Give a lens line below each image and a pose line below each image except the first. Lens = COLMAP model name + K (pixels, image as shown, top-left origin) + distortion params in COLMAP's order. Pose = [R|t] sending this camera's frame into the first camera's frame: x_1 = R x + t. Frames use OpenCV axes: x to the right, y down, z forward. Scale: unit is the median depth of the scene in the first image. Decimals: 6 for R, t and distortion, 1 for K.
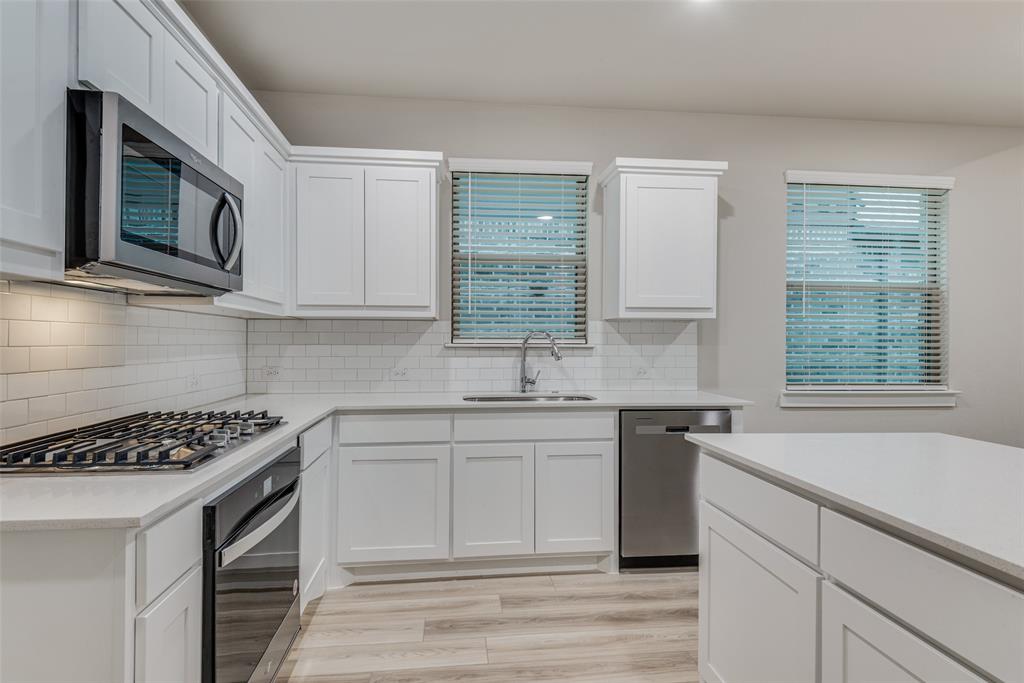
lens RADIAL K [[524.3, 0, 504.6], [0, 524.3, 341.7], [0, 0, 1]] dist [0.016705, -0.004644]
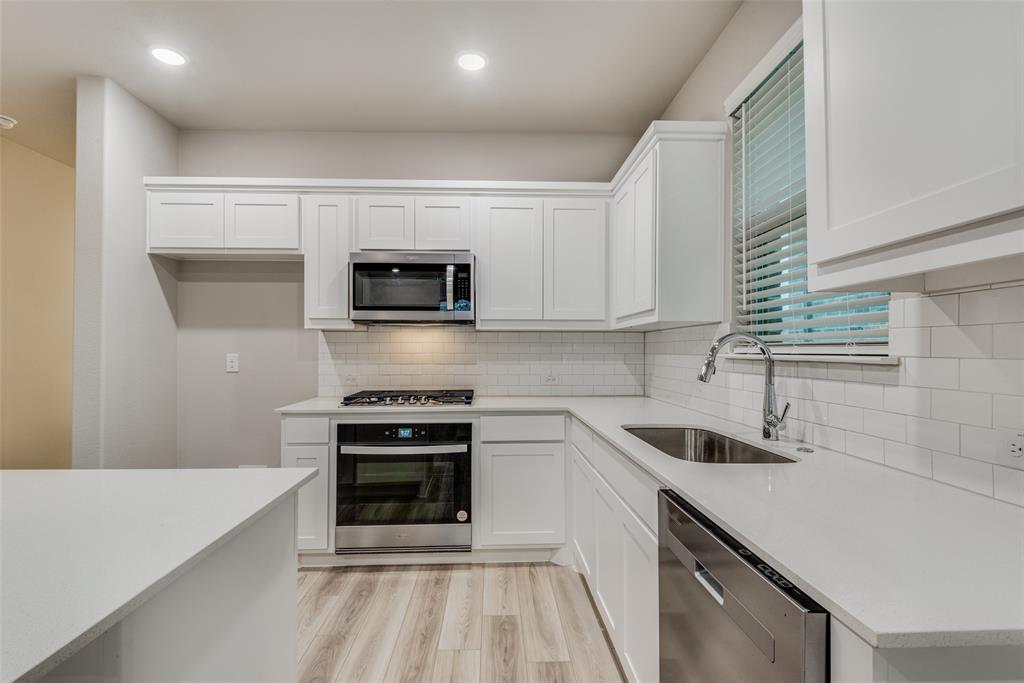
lens RADIAL K [[486.0, 0, 508.7], [0, 486.0, 344.8], [0, 0, 1]] dist [0.018596, -0.001684]
pose [[-0.061938, -0.015480, -0.997960, 0.600593], [-0.000320, 0.999880, -0.015490, 0.002218], [0.998080, -0.000640, -0.061935, 0.752026]]
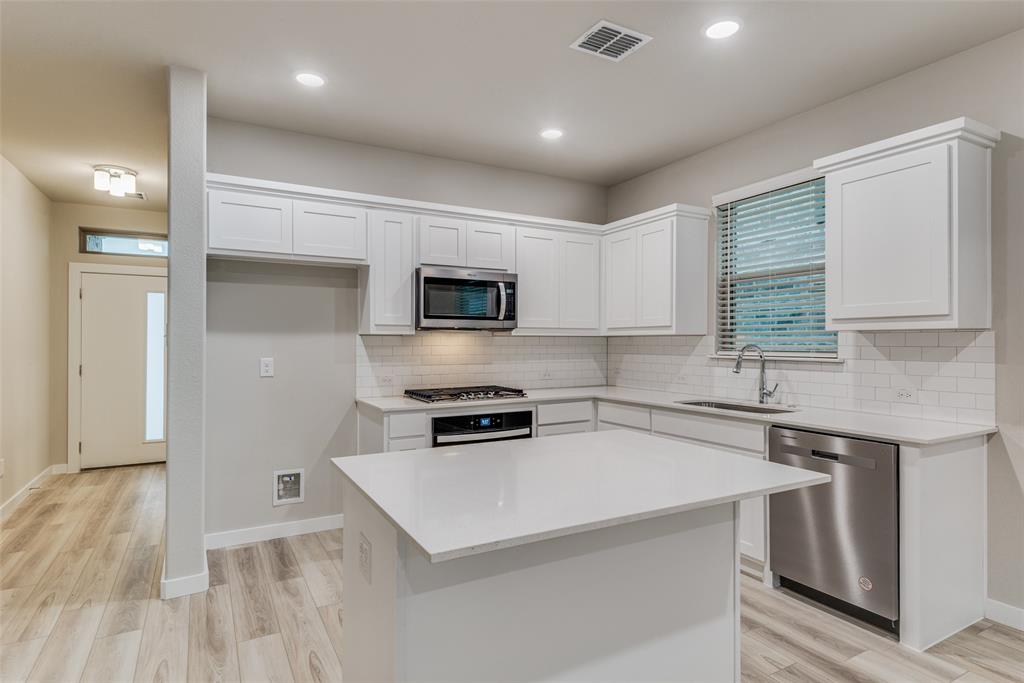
lens RADIAL K [[548.4, 0, 506.0], [0, 548.4, 338.3], [0, 0, 1]] dist [0.026100, -0.001347]
pose [[0.395893, -0.009770, -0.918245, 0.850664], [0.002241, 0.999951, -0.009673, -0.023290], [0.918294, 0.001772, 0.395895, 0.096046]]
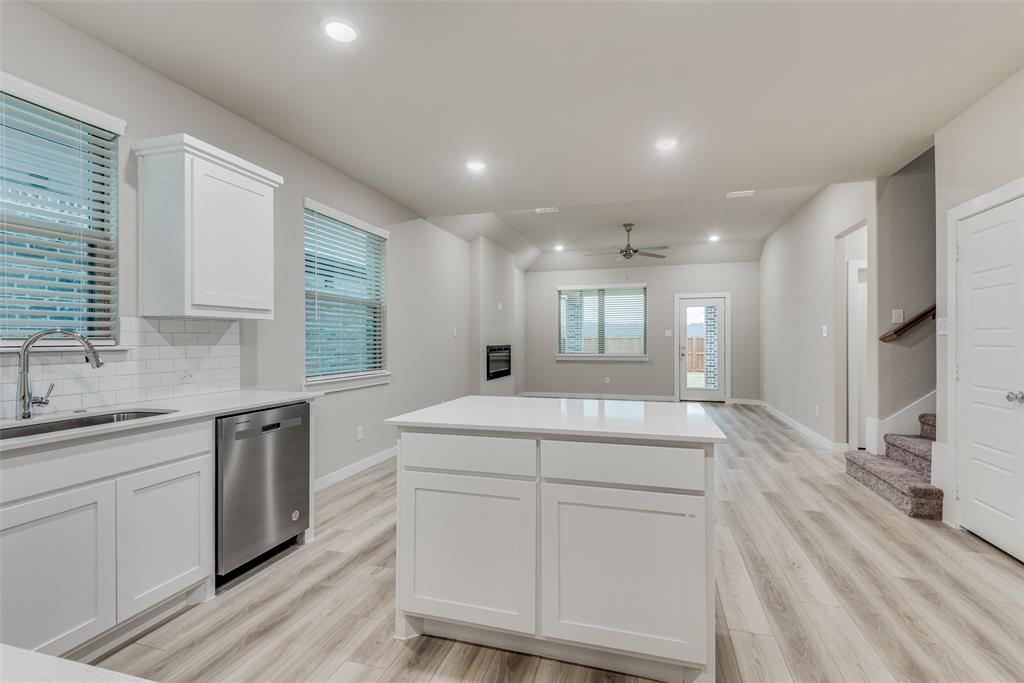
lens RADIAL K [[471.1, 0, 513.1], [0, 471.1, 340.1], [0, 0, 1]] dist [-0.001363, -0.000523]
pose [[0.373645, -0.004639, 0.927560, -0.296395], [0.002374, 0.999989, 0.004045, -0.005855], [-0.927569, 0.000691, 0.373652, 0.183049]]
